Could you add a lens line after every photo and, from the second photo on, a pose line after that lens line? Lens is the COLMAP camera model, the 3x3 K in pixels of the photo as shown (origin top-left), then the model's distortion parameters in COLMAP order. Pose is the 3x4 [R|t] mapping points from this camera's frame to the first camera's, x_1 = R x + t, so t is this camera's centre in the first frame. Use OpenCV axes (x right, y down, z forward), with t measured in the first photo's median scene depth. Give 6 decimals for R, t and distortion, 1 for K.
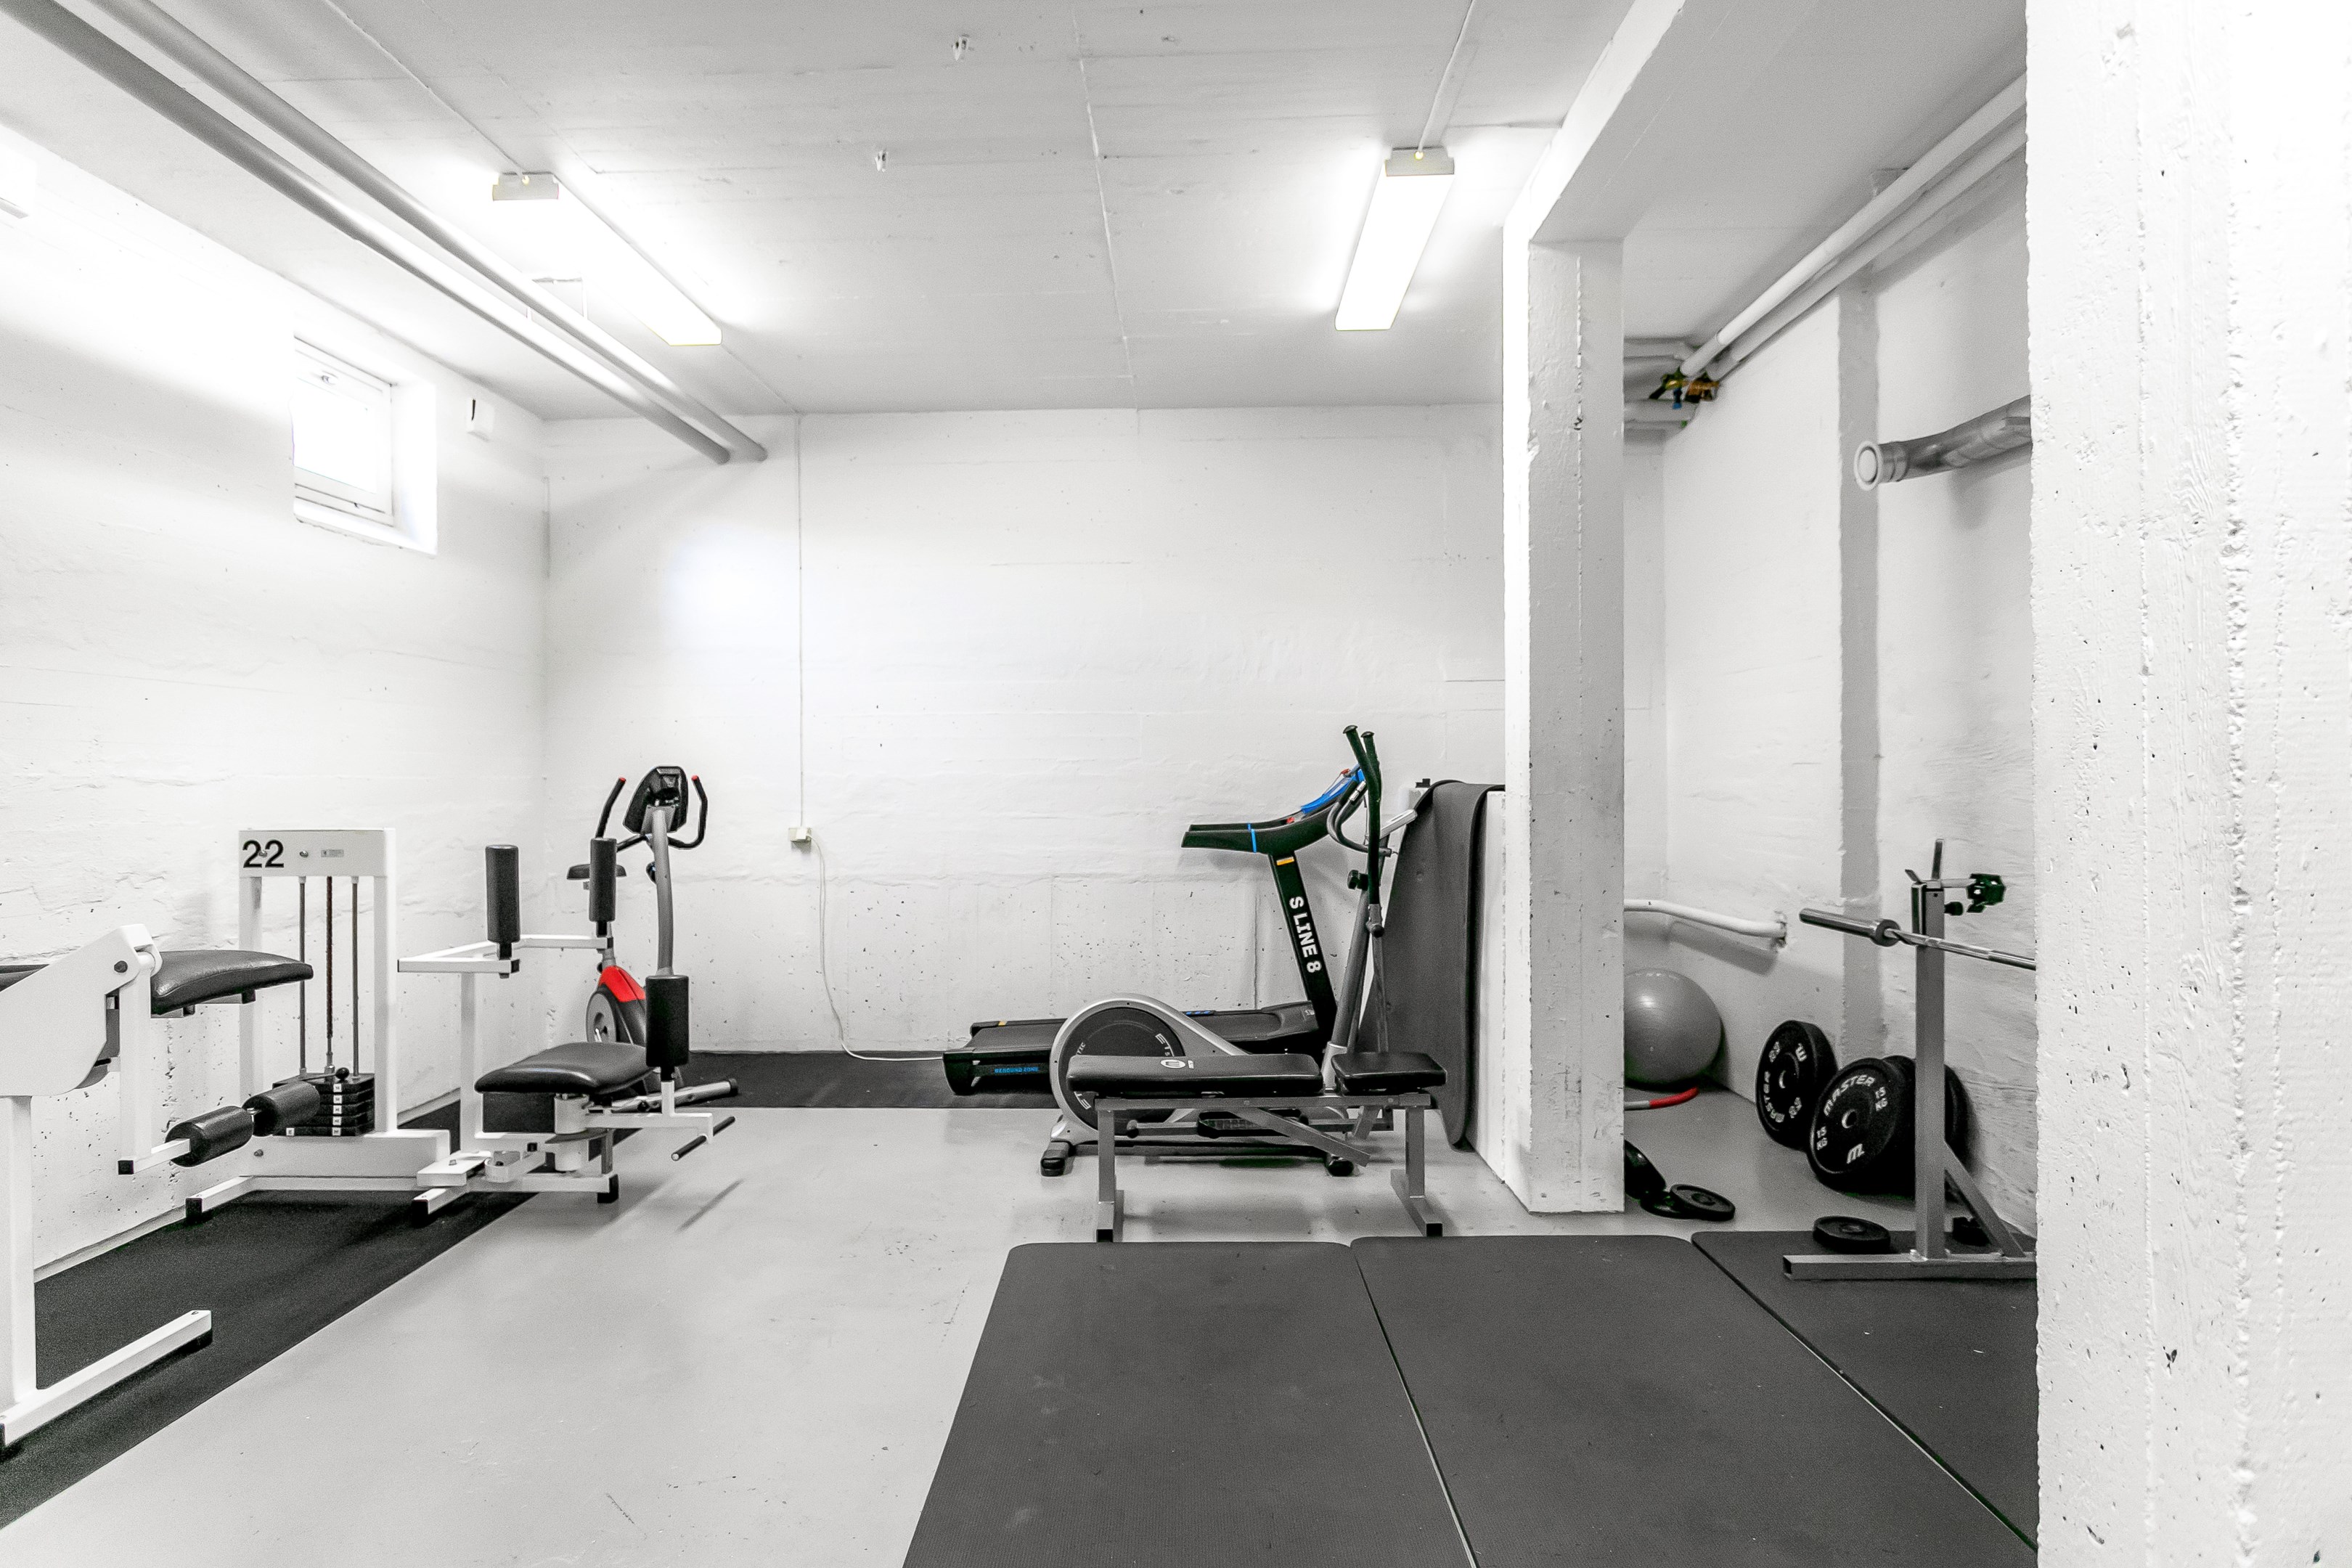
lens RADIAL K [[1243.1, 0, 1176.0], [0, 1243.1, 784.0], [0, 0, 1]] dist [-0.021017, 0.010464]
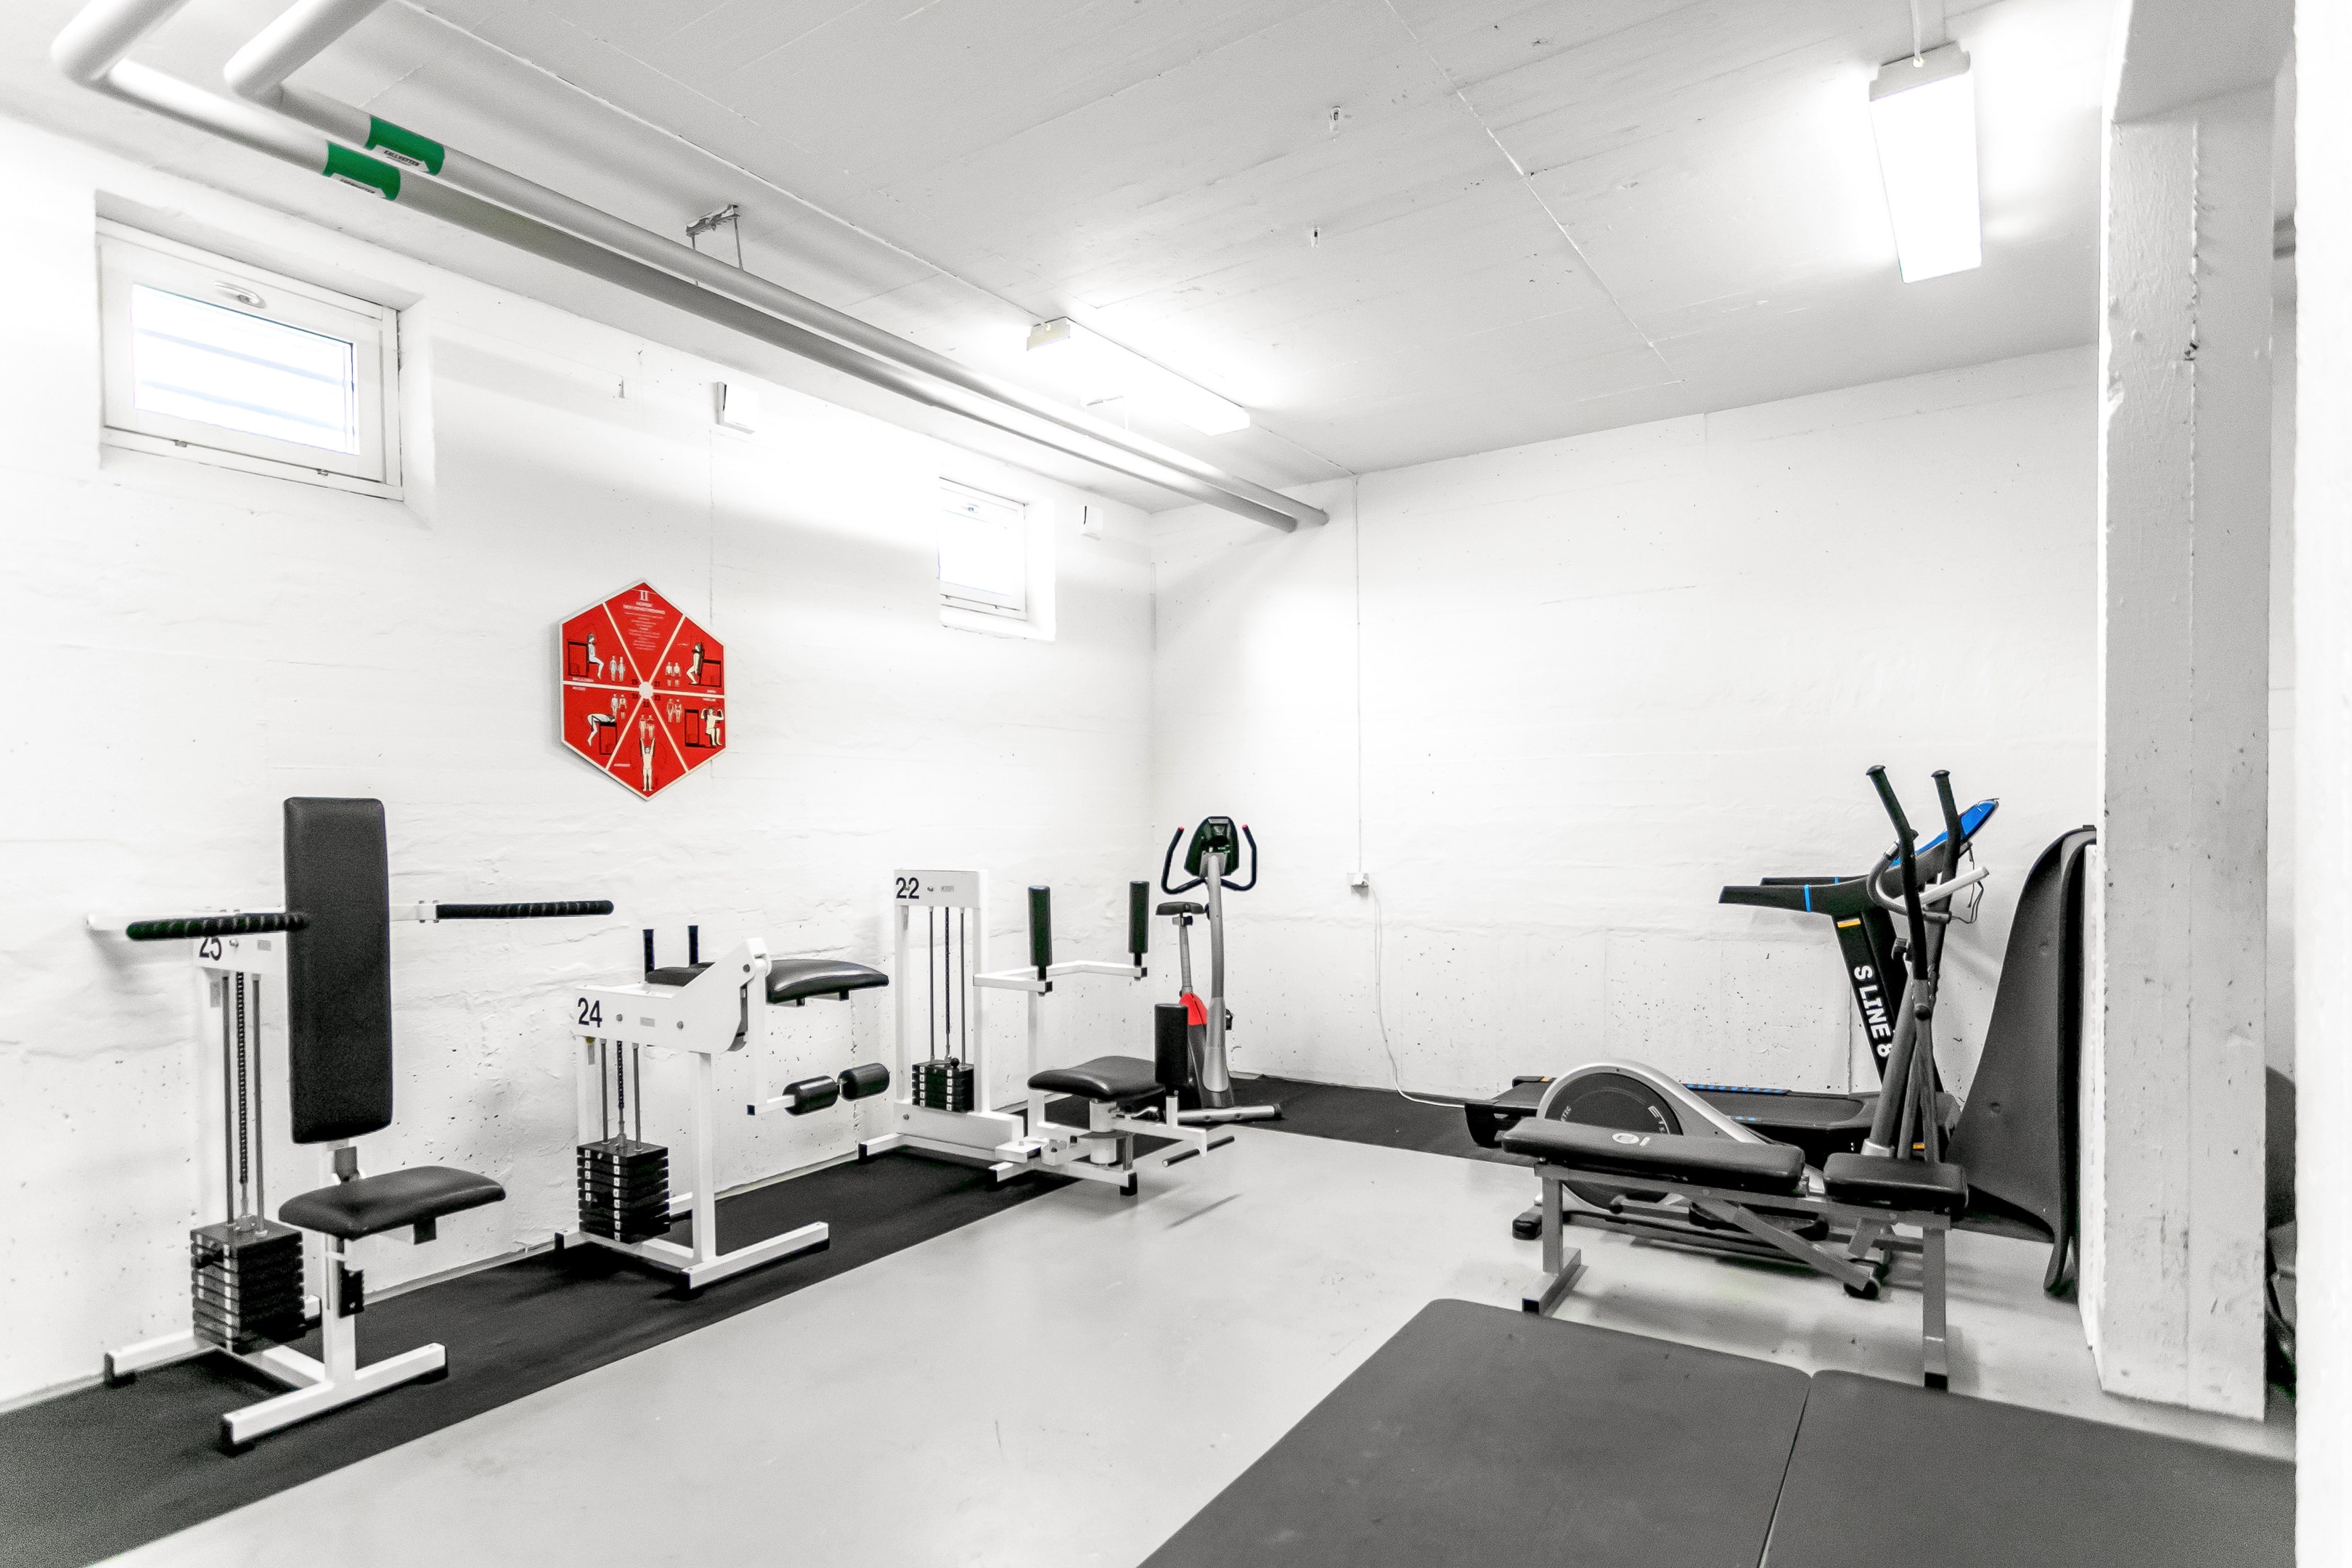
lens RADIAL K [[1269.4, 0, 1174.2], [0, 1269.4, 844.4], [0, 0, 1]] dist [-0.000907, 0.000554]
pose [[0.842218, 0.005673, -0.539107, 0.216329], [0.003245, 0.999873, 0.015592, -0.009032], [0.539127, -0.014881, 0.842093, 0.025261]]
